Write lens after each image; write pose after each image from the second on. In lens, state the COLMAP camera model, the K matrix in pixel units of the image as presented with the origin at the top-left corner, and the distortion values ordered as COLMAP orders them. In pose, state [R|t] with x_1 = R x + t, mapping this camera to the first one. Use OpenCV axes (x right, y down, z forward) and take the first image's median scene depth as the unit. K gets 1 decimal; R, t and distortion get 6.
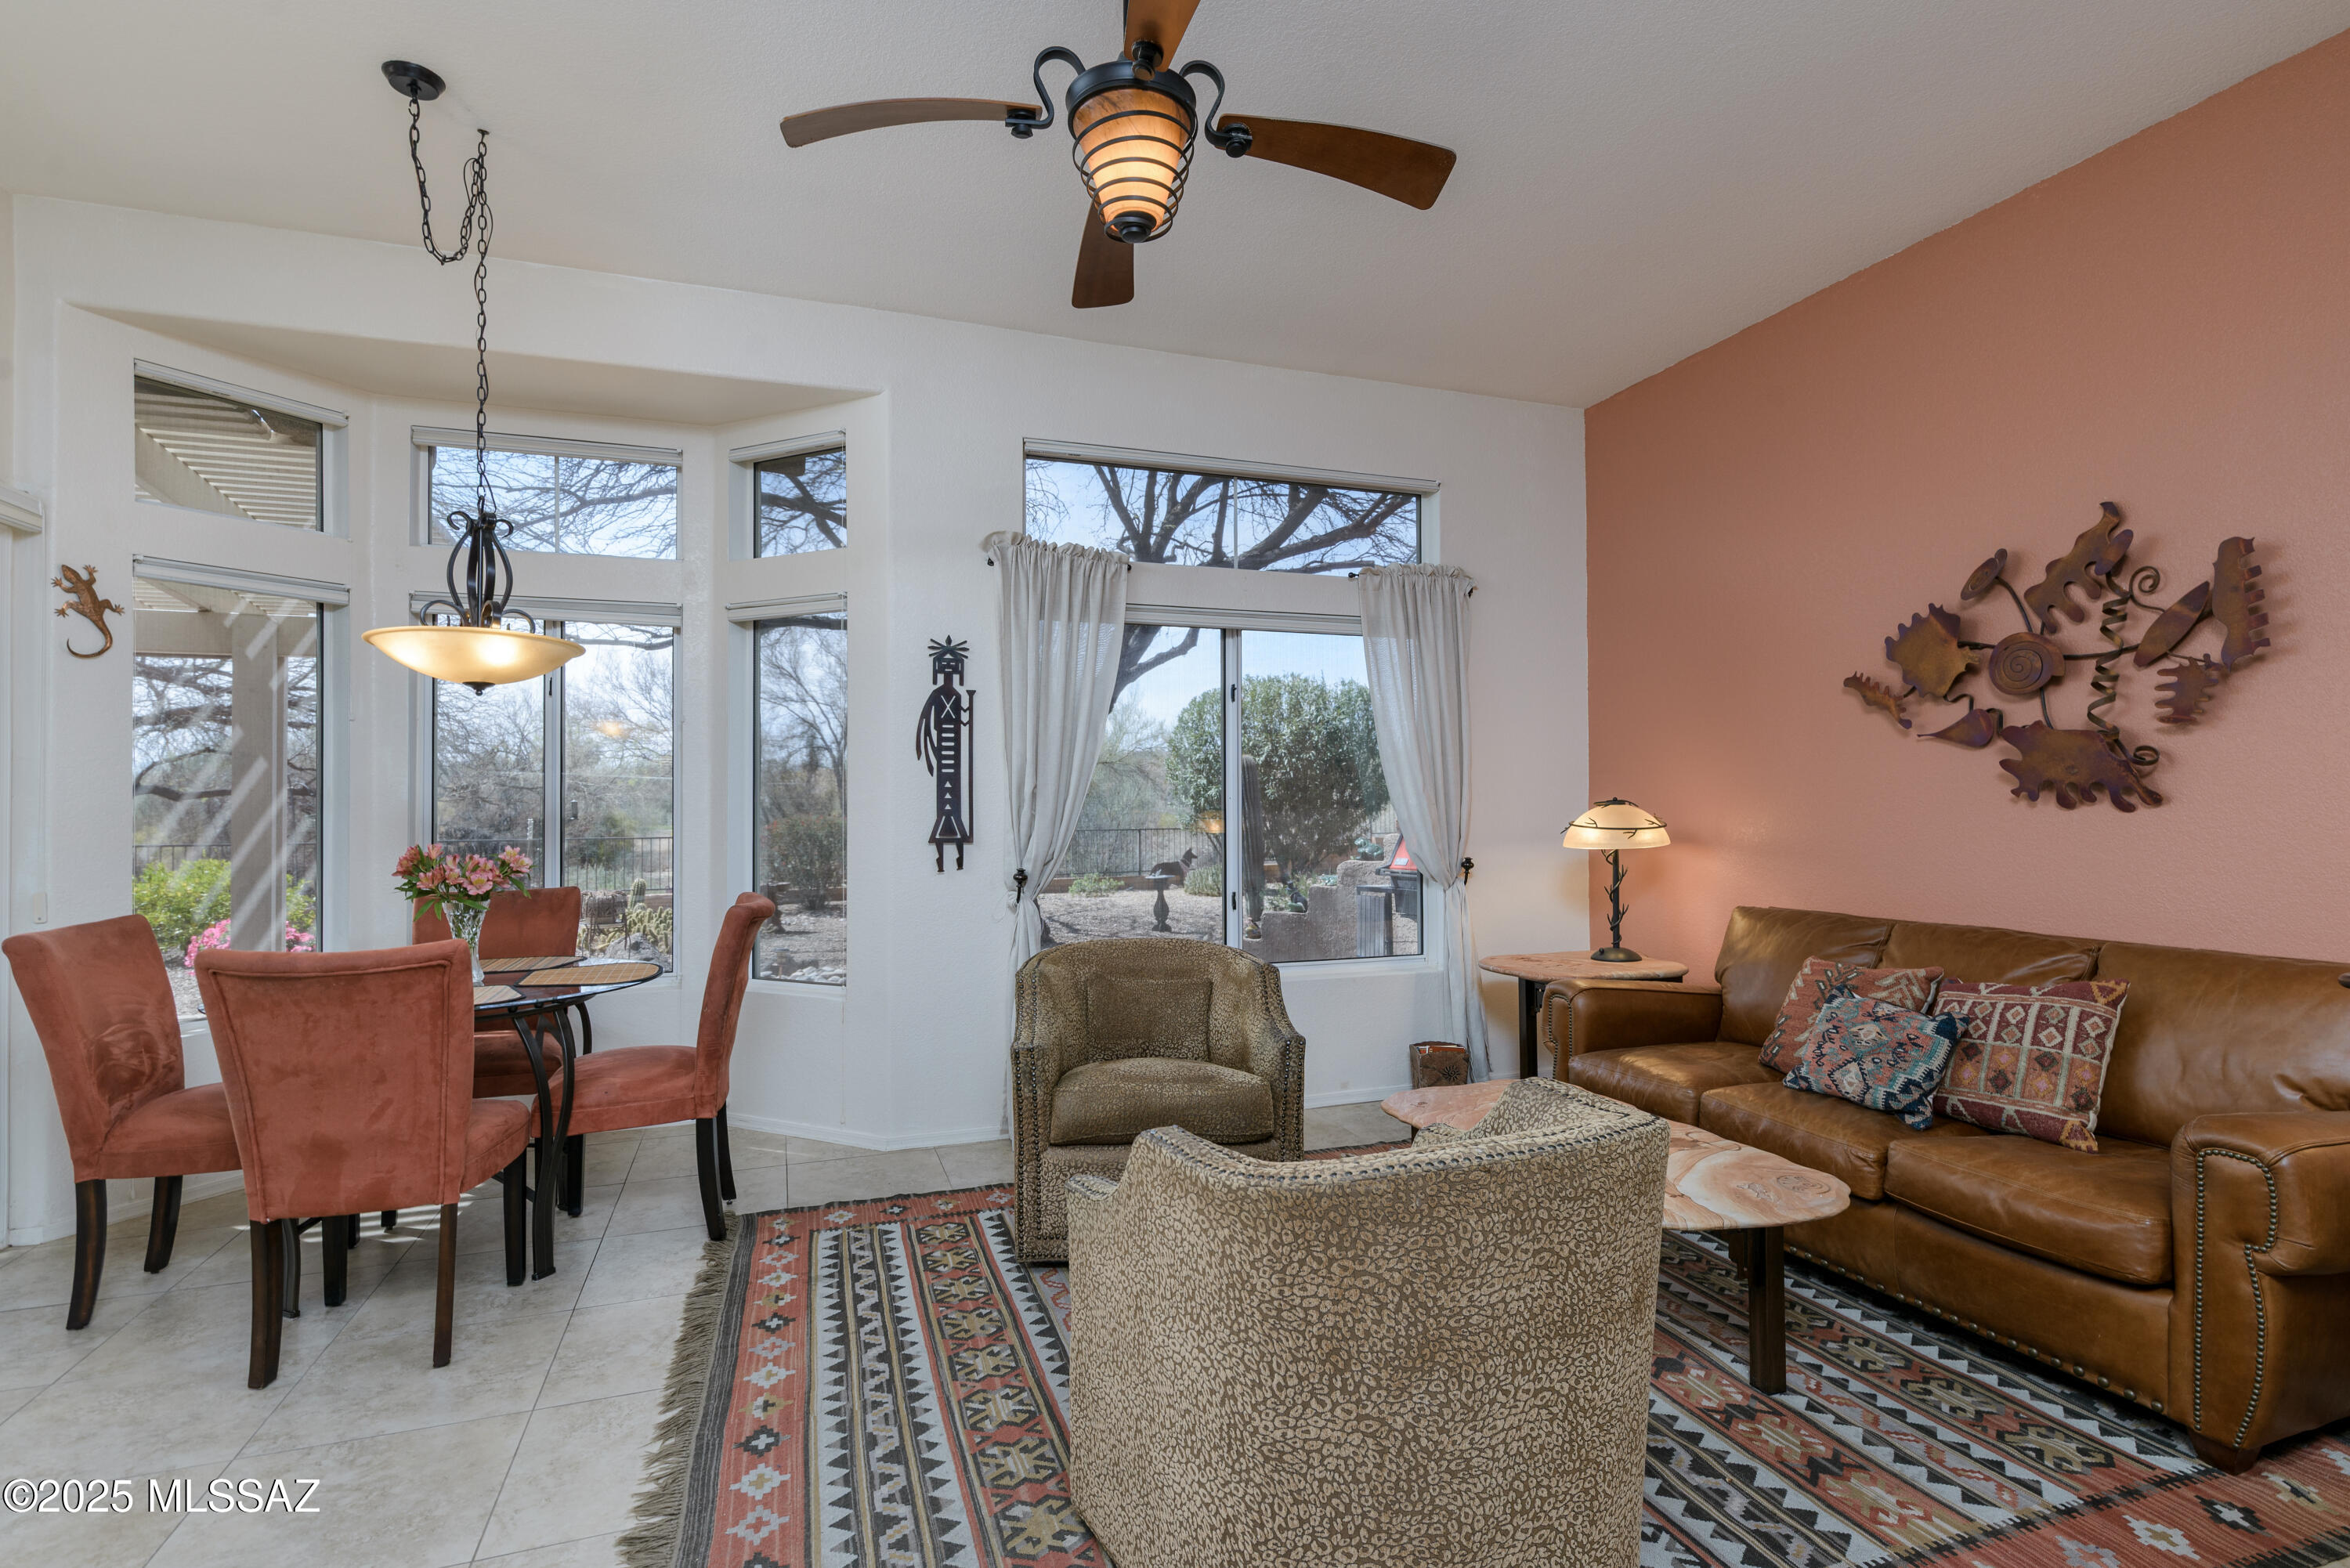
lens RADIAL K [[1148.4, 0, 1195.5], [0, 1148.4, 789.9], [0, 0, 1]] dist [0.002782, 0.000844]
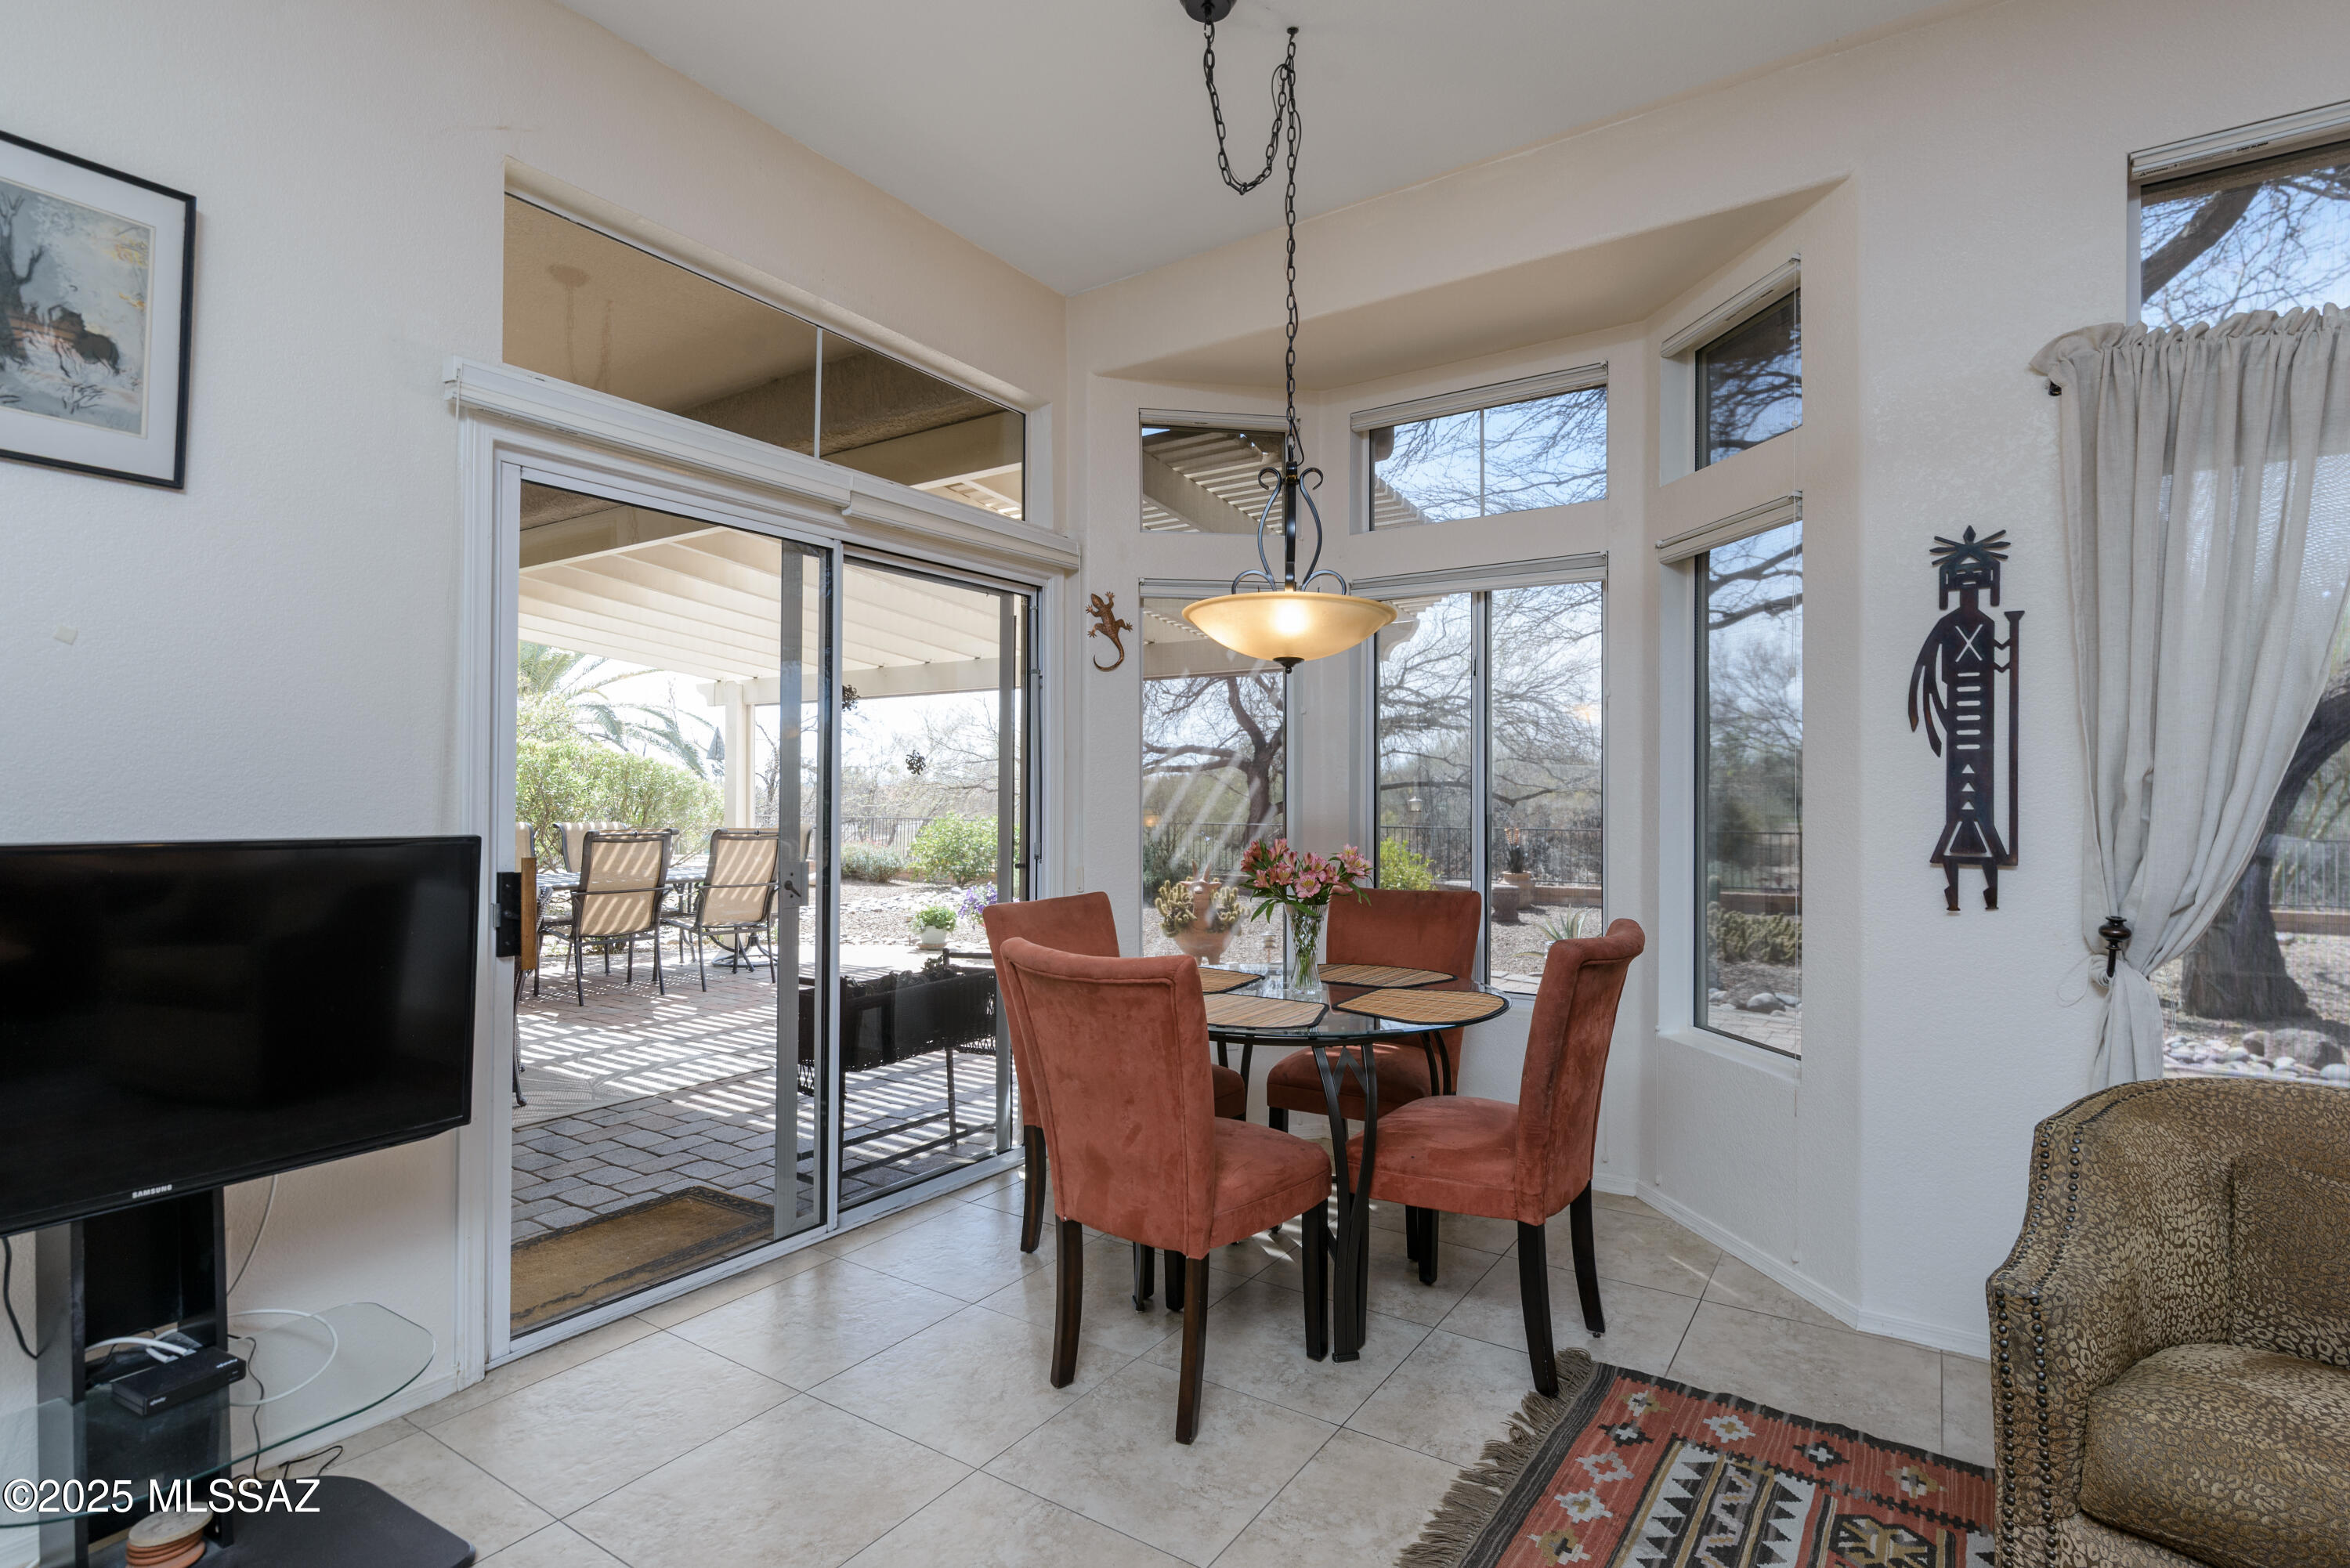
lens RADIAL K [[1148.4, 0, 1188.0], [0, 1148.4, 787.8], [0, 0, 1]] dist [0.002782, 0.000844]
pose [[0.602547, 0.001200, -0.798082, 0.029869], [0.003066, 0.999988, 0.003819, 0.001798], [0.798078, -0.004748, 0.602536, 0.365889]]
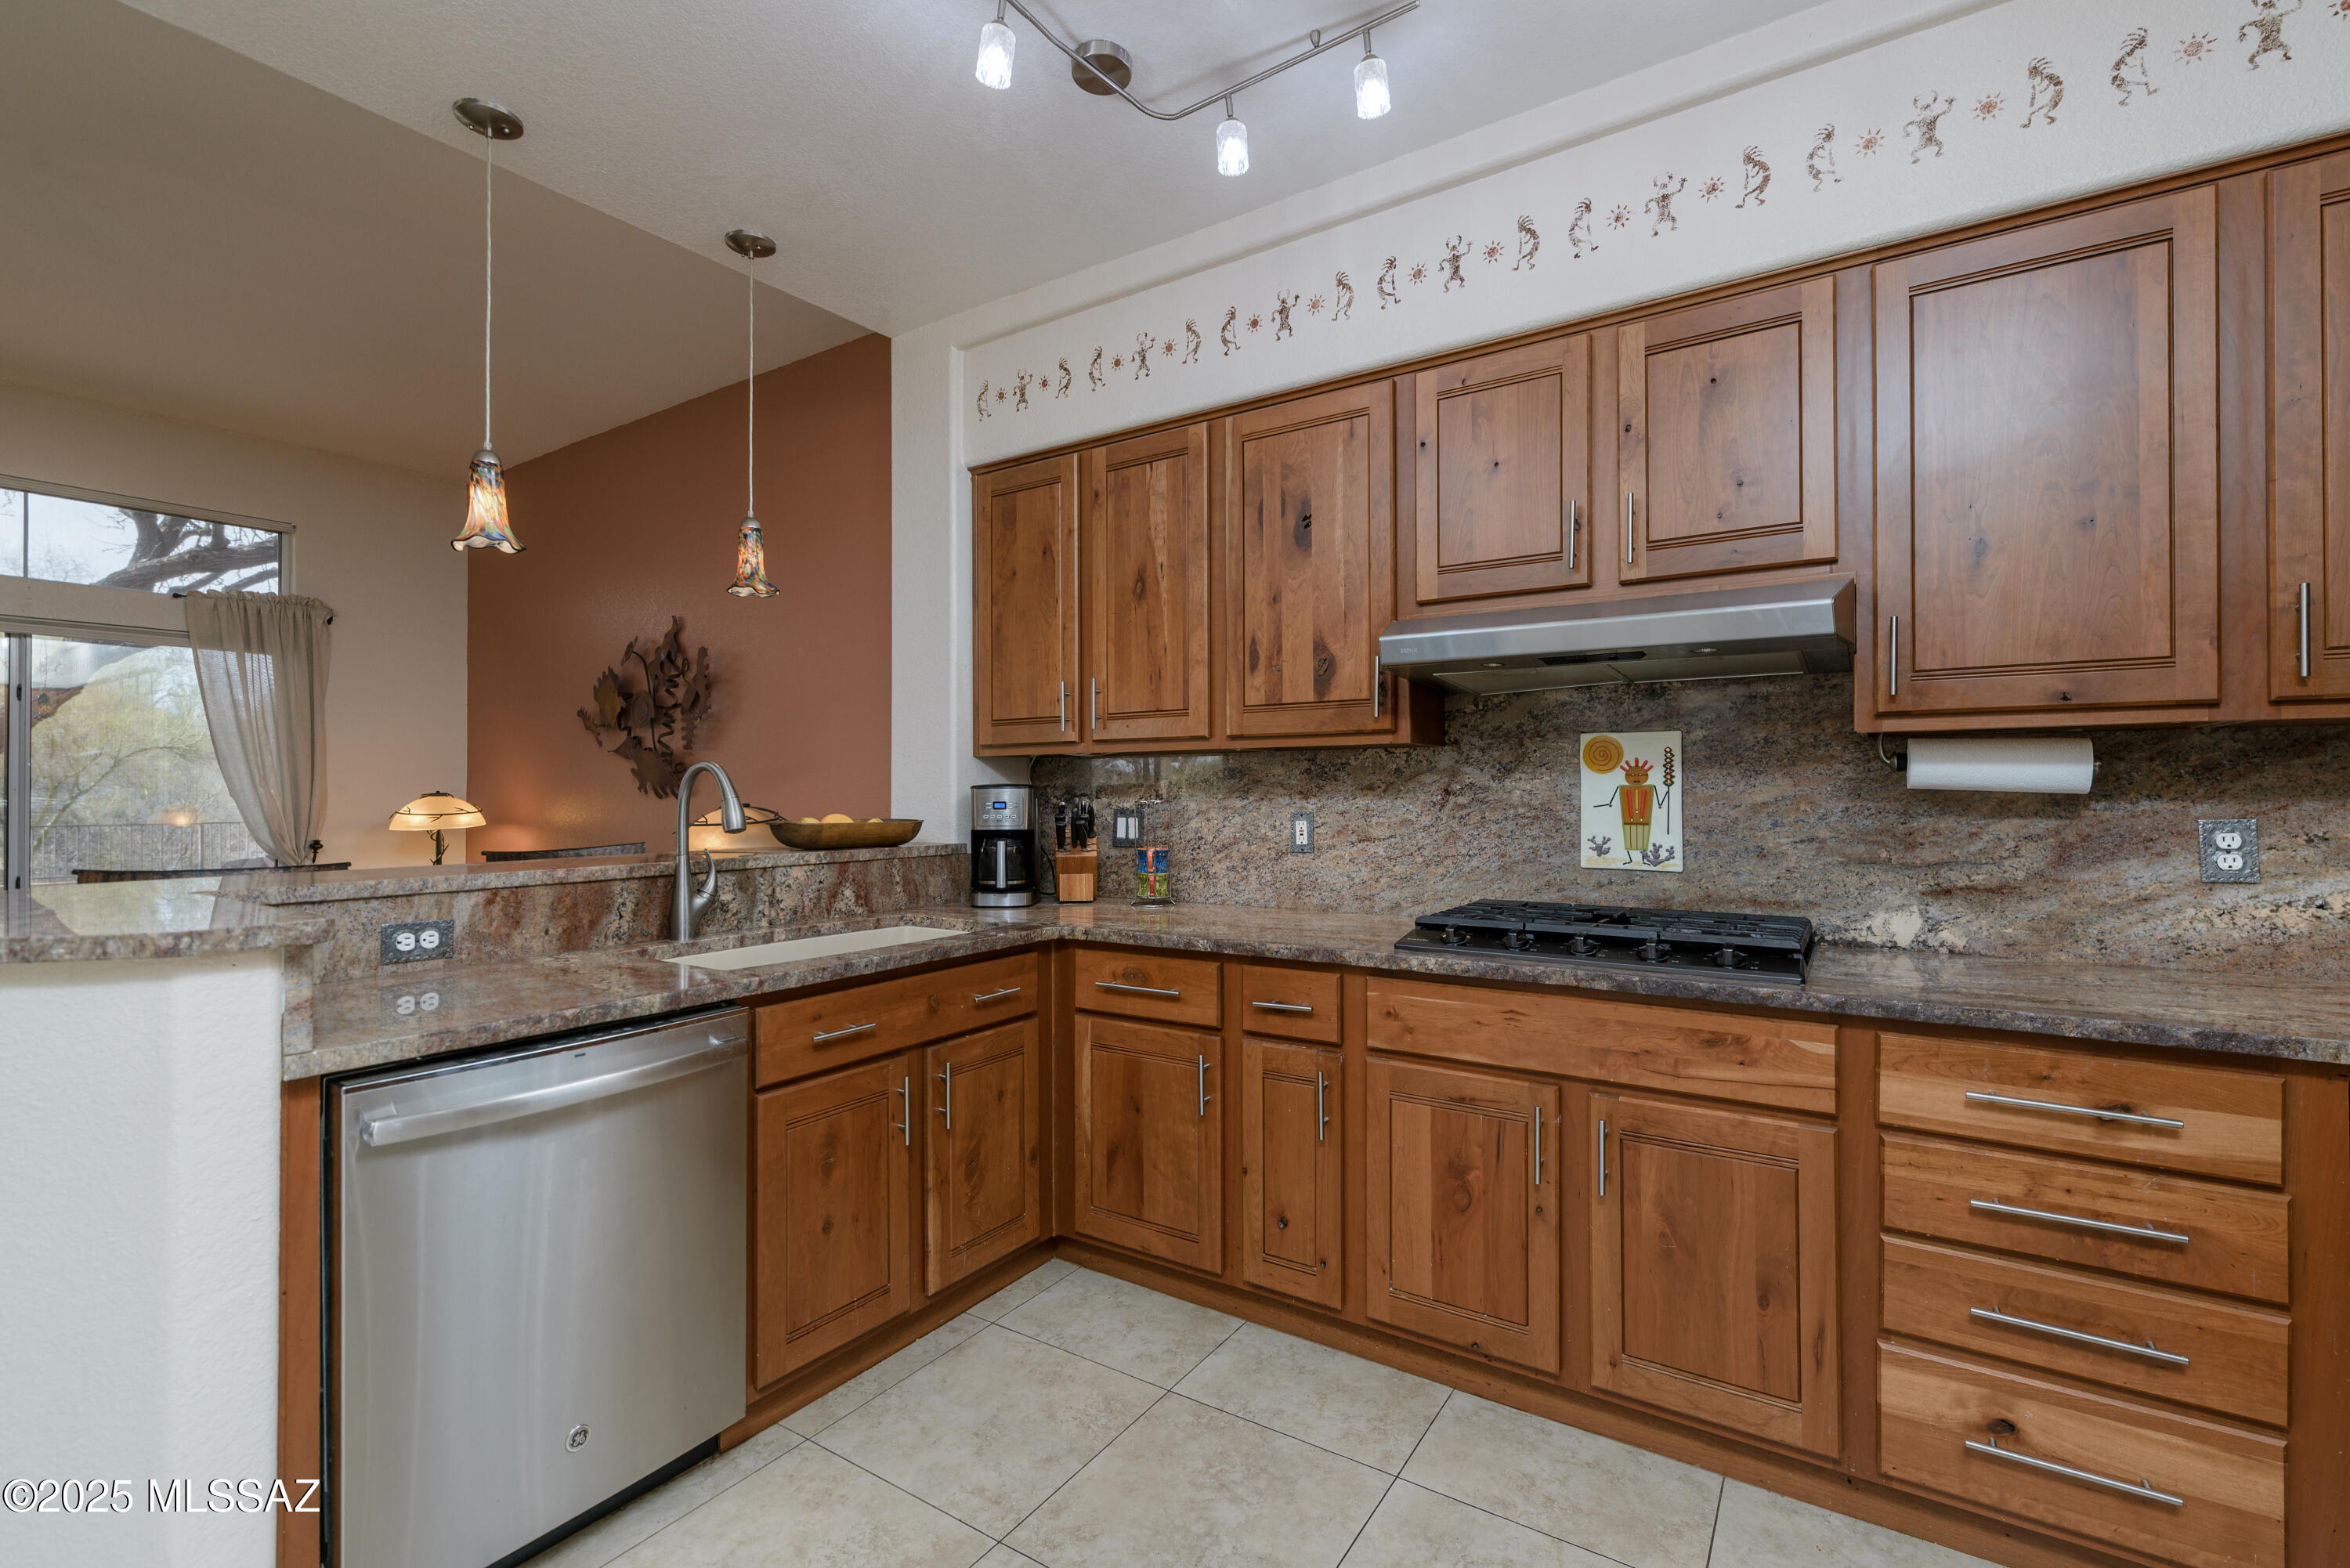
lens RADIAL K [[1020.0, 0, 1195.6], [0, 1020.0, 789.6], [0, 0, 1]] dist [0.002888, -0.000922]
pose [[0.799071, 0.006033, 0.601206, 0.515758], [-0.009121, 0.999956, 0.002089, -0.007116], [-0.601167, -0.007153, 0.799091, -0.658878]]
